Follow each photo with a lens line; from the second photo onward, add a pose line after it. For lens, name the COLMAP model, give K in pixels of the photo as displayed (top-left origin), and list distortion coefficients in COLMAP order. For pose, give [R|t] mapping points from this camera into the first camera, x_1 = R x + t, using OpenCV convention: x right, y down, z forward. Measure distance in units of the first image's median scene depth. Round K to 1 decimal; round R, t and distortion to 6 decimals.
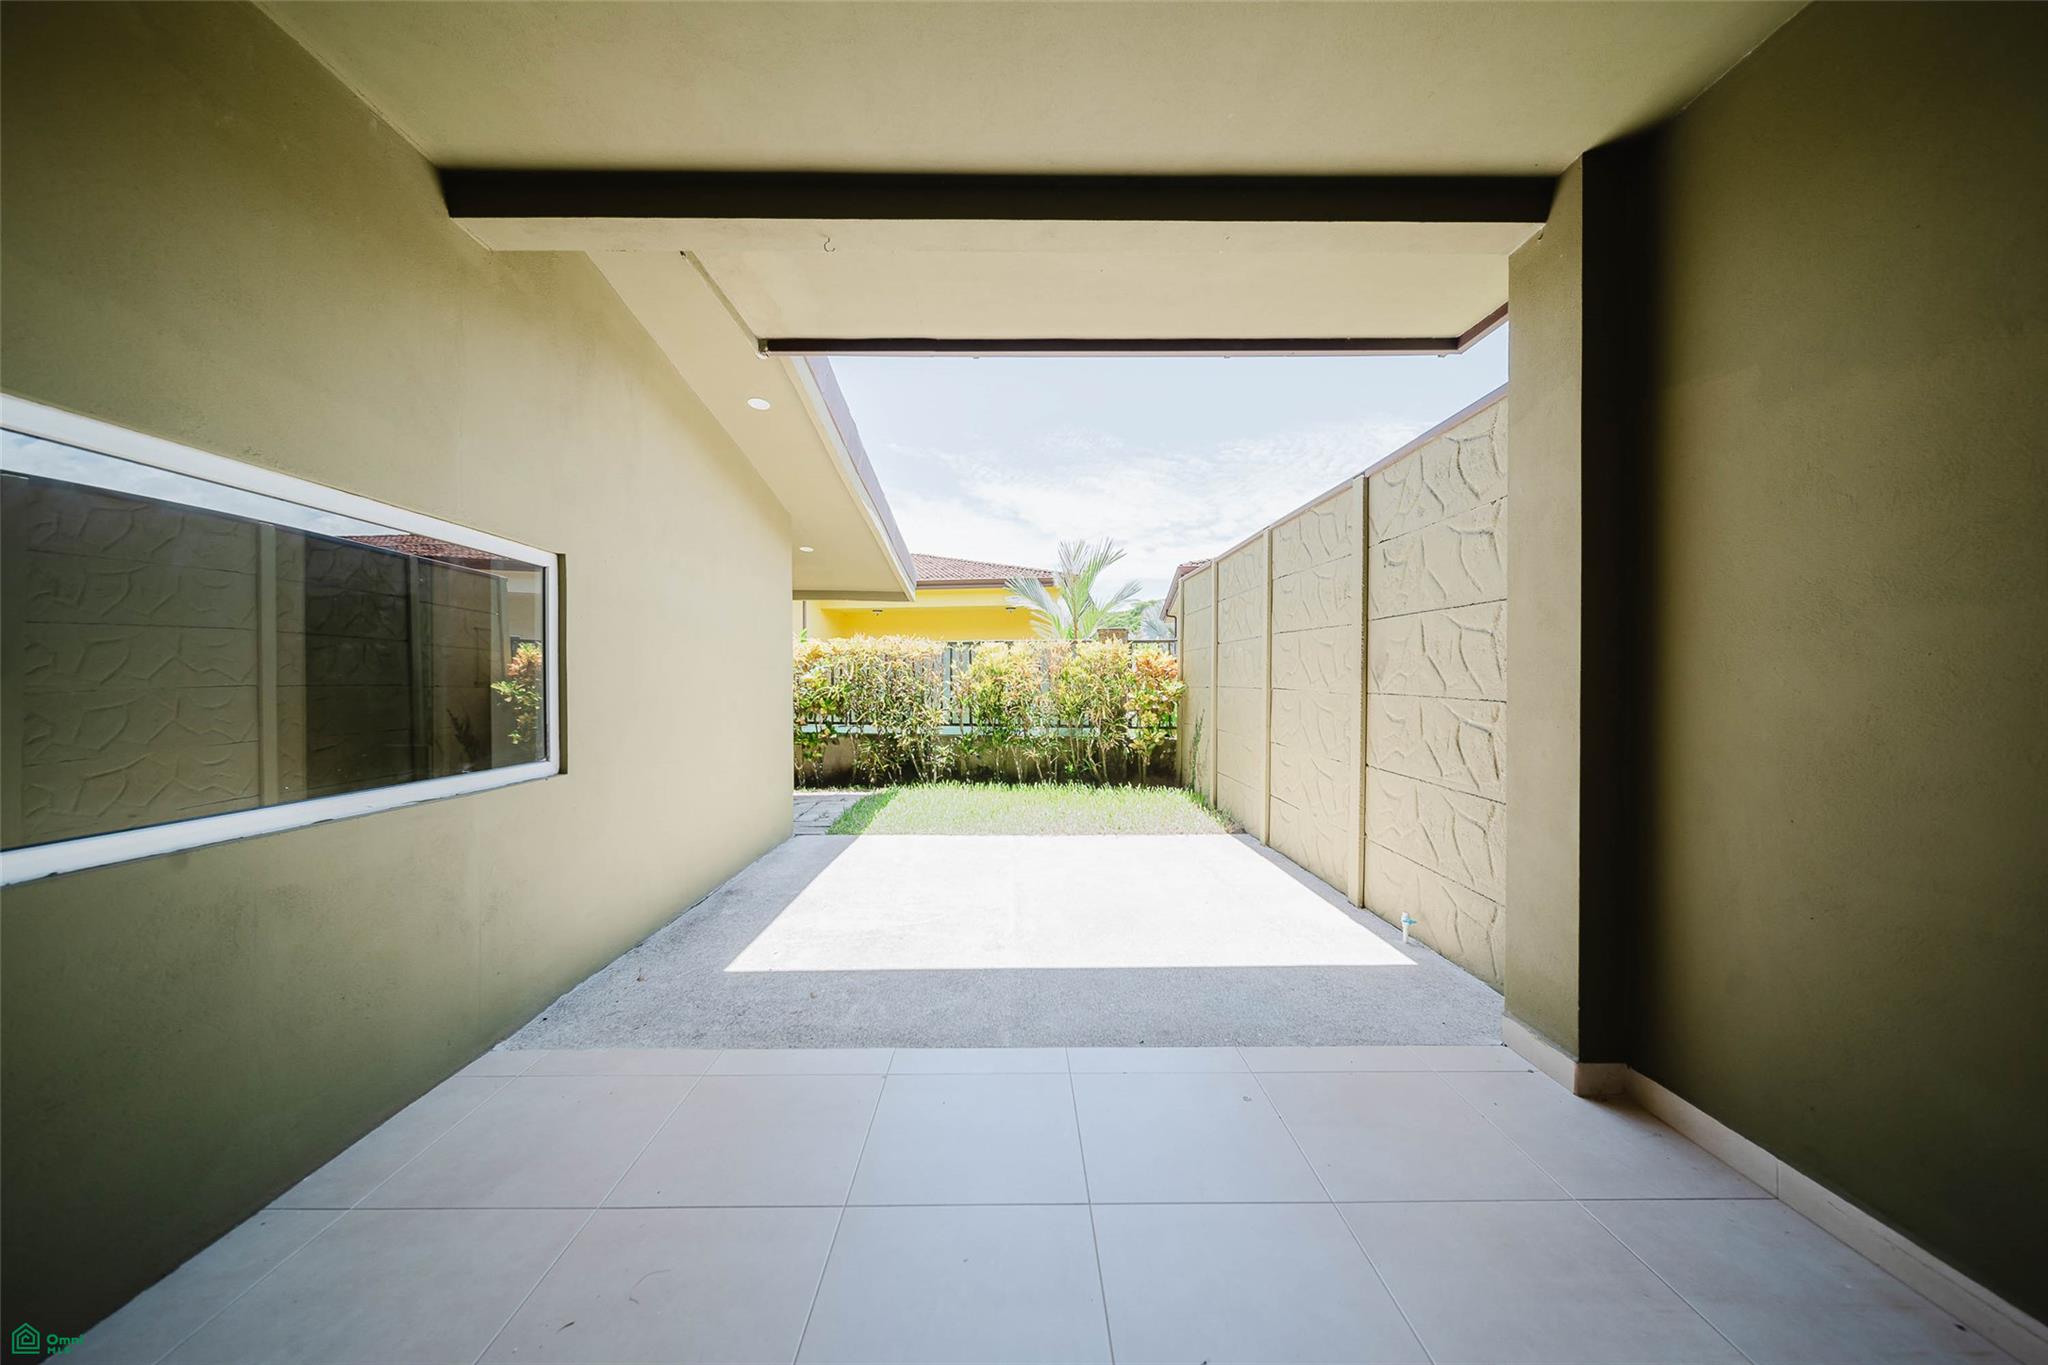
lens RADIAL K [[714.8, 0, 1027.6], [0, 714.8, 685.5], [0, 0, 1]] dist [0.000833, 0.000010]
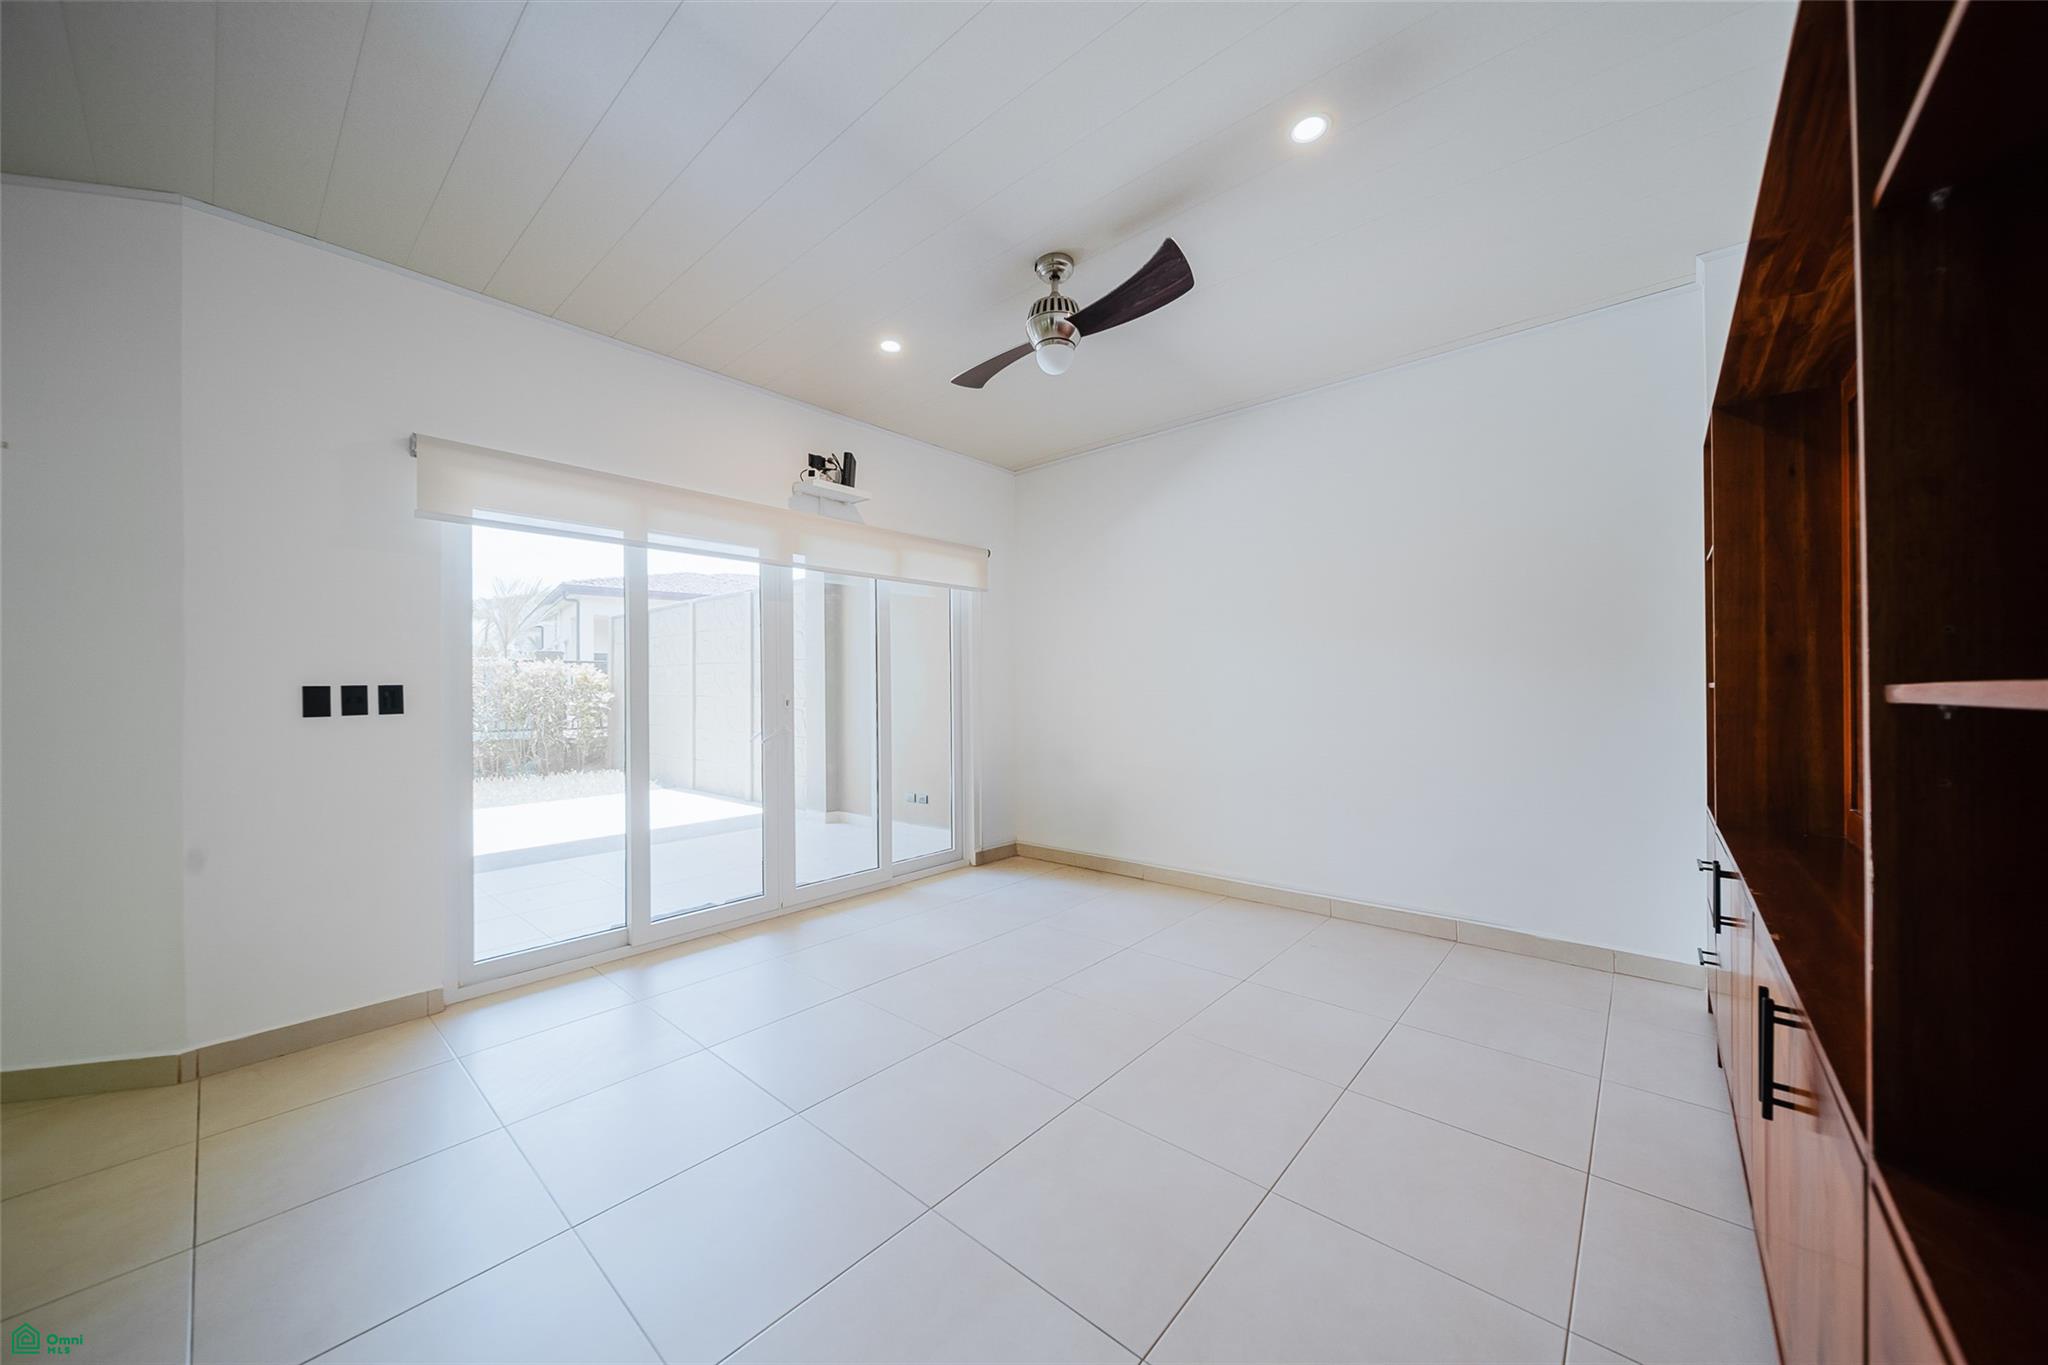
lens RADIAL K [[714.8, 0, 1027.0], [0, 714.8, 688.5], [0, 0, 1]] dist [0.000833, 0.000010]
pose [[0.666878, -0.001809, 0.745164, -0.272862], [0.011818, 0.999897, -0.008148, 0.006738], [-0.745073, 0.014240, 0.666831, -0.492170]]
